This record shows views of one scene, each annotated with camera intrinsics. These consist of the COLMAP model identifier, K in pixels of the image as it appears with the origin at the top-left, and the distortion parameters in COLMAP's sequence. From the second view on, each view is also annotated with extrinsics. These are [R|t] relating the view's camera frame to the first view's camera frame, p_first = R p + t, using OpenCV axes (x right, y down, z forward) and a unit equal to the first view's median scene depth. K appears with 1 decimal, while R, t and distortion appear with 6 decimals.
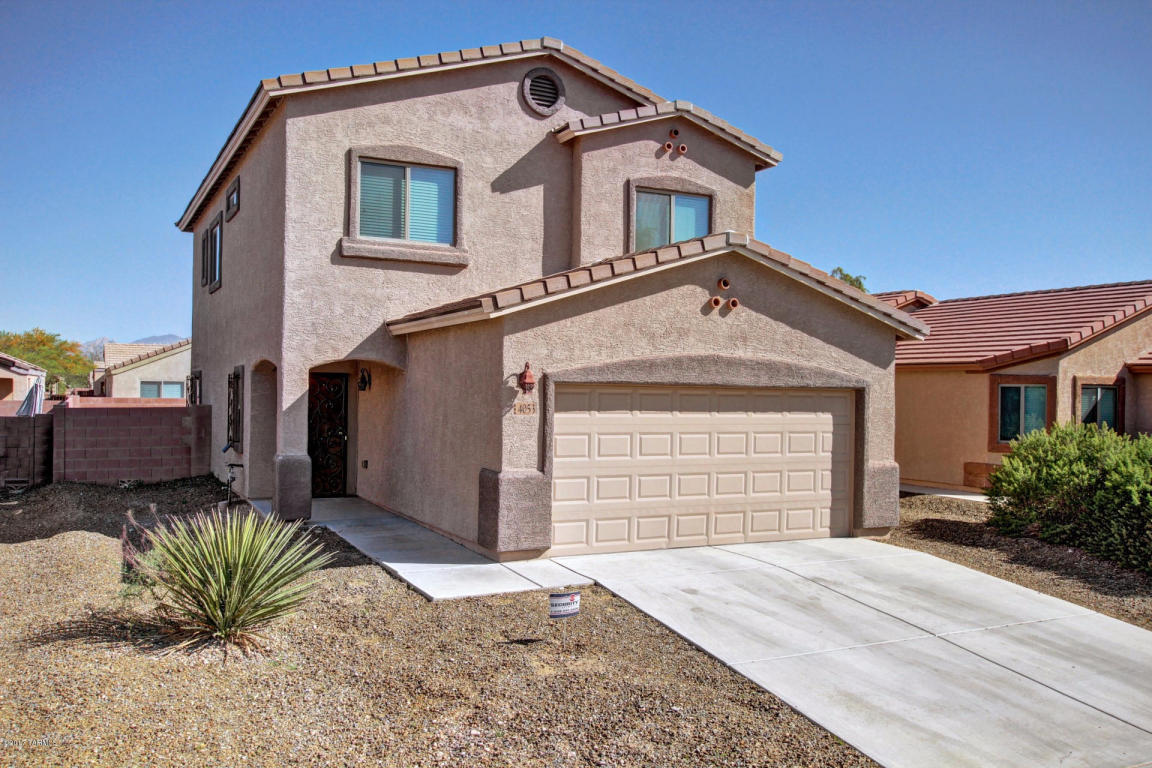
lens RADIAL K [[968.4, 0, 576.5], [0, 968.4, 387.5], [0, 0, 1]] dist [-0.008232, 0.002651]
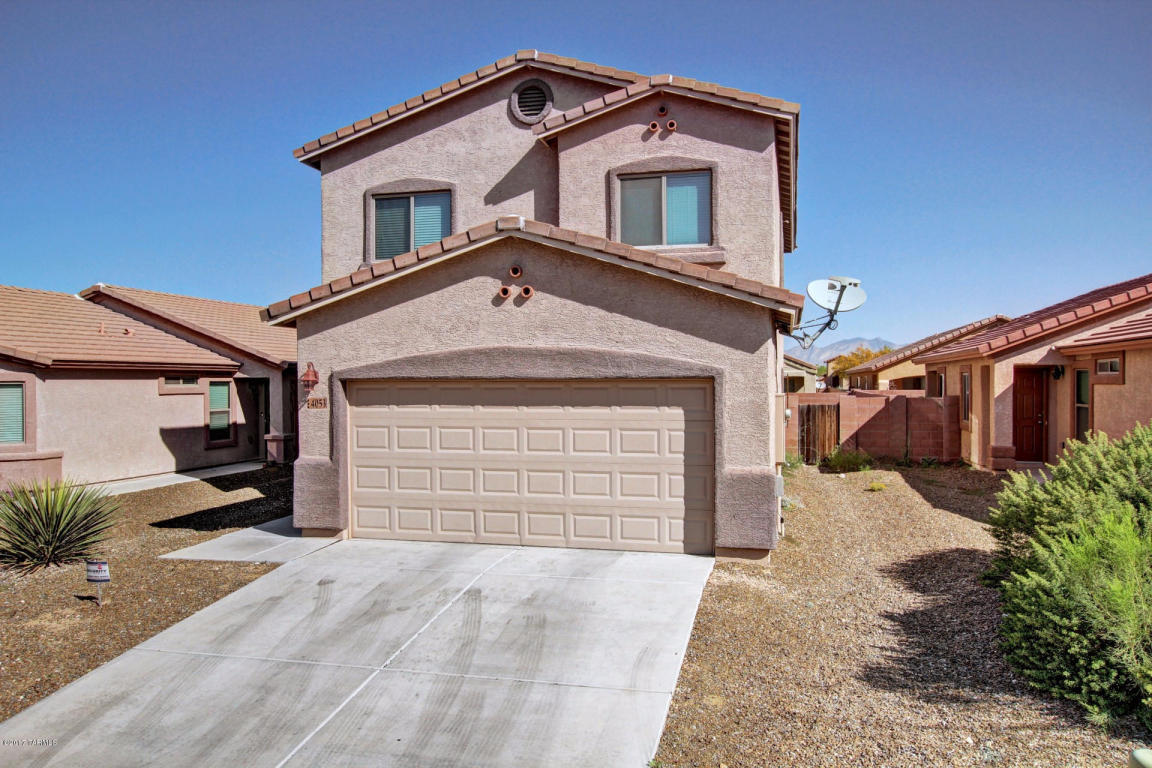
lens RADIAL K [[849.2, 0, 576.9], [0, 849.2, 384.4], [0, 0, 1]] dist [0.012709, 0.009424]
pose [[0.749728, -0.016431, -0.661542, 0.698066], [0.016557, 0.999845, -0.006069, 0.009232], [0.661539, -0.006403, 0.749884, 0.385707]]
